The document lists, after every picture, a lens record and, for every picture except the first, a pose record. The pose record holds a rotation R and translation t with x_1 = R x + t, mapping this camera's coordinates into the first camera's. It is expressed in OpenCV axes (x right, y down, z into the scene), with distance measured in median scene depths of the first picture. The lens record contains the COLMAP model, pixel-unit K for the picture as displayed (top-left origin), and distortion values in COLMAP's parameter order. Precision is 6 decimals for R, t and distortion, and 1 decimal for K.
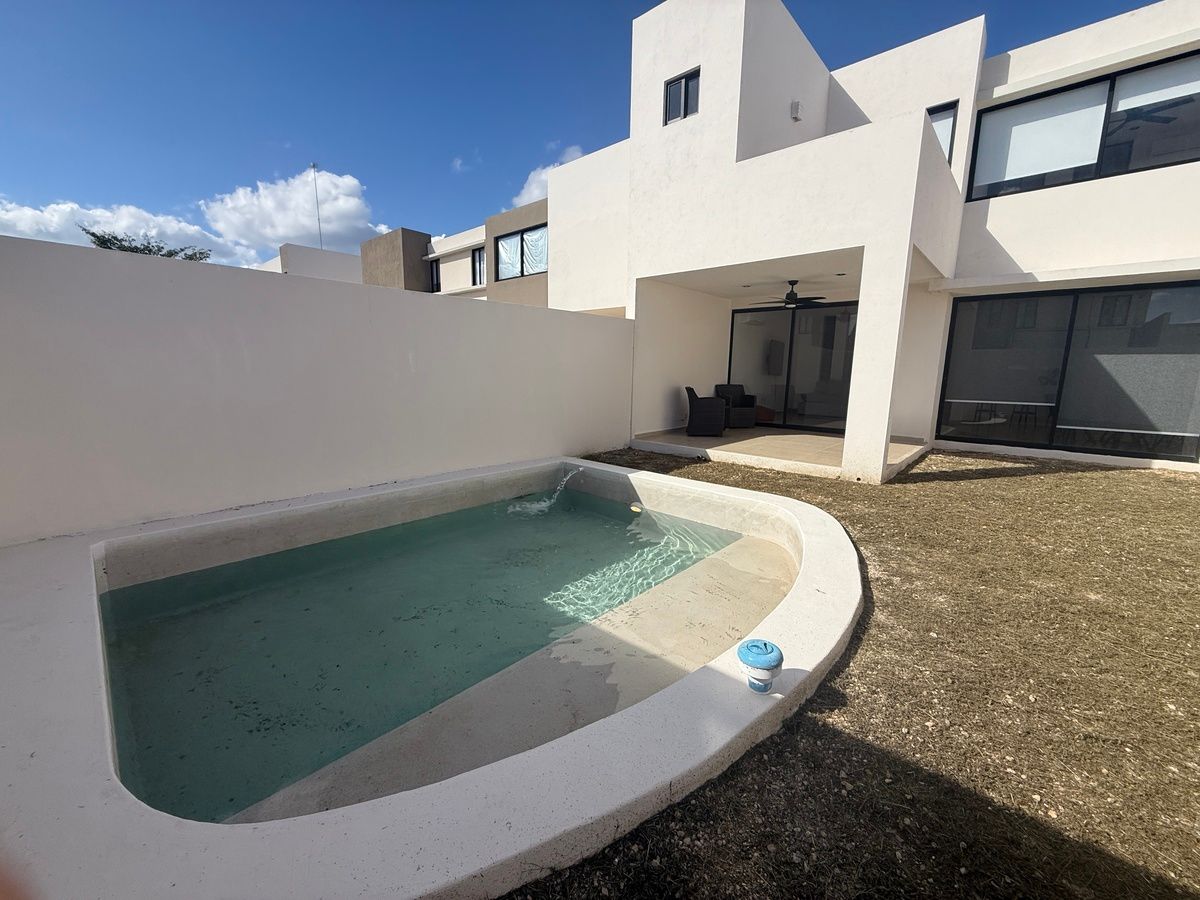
lens RADIAL K [[477.5, 0, 598.0], [0, 477.5, 449.9], [0, 0, 1]] dist [0.001421, -0.000973]
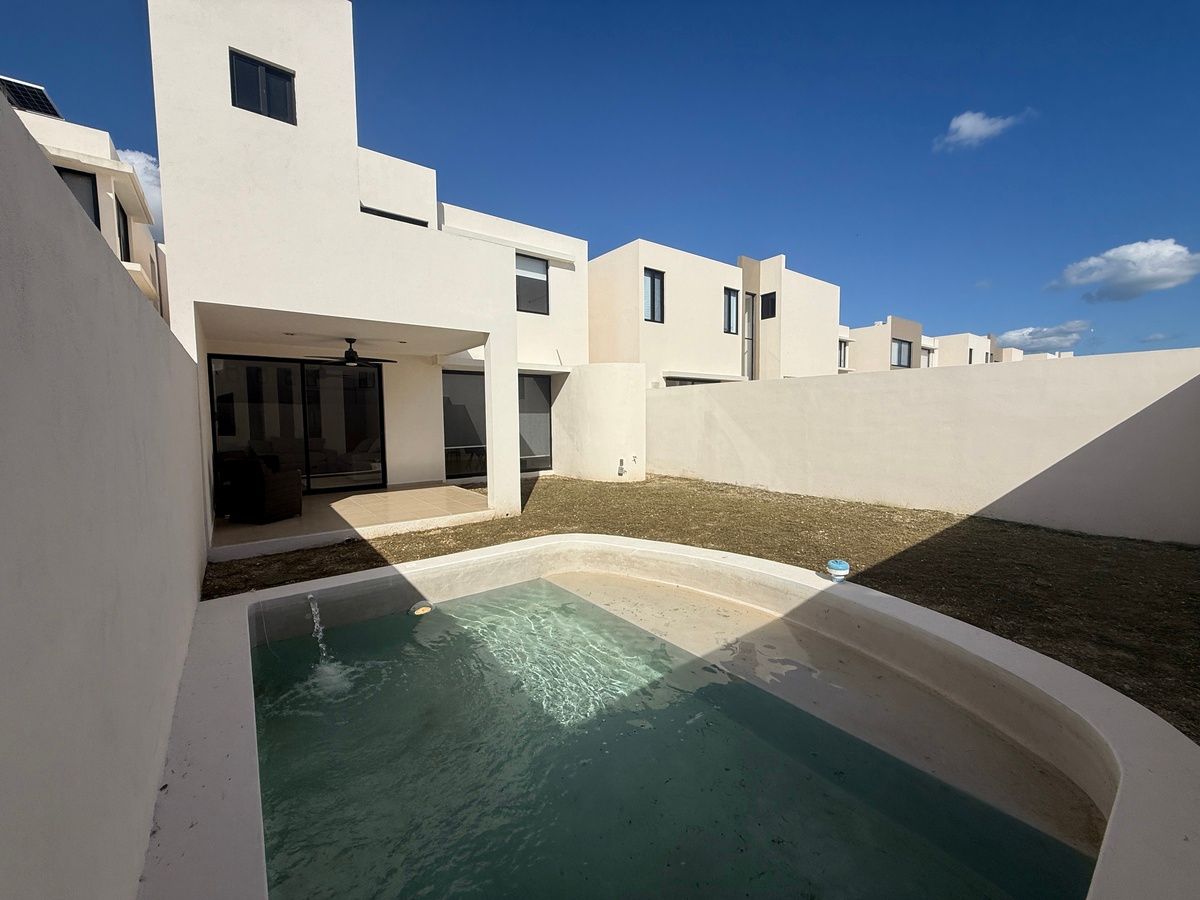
lens RADIAL K [[477.5, 0, 598.6], [0, 477.5, 446.4], [0, 0, 1]] dist [0.001421, -0.000973]
pose [[0.172433, -0.076034, 0.982082, -0.507102], [0.178185, 0.982976, 0.044818, -0.103775], [-0.968771, 0.167265, 0.183046, 0.409529]]
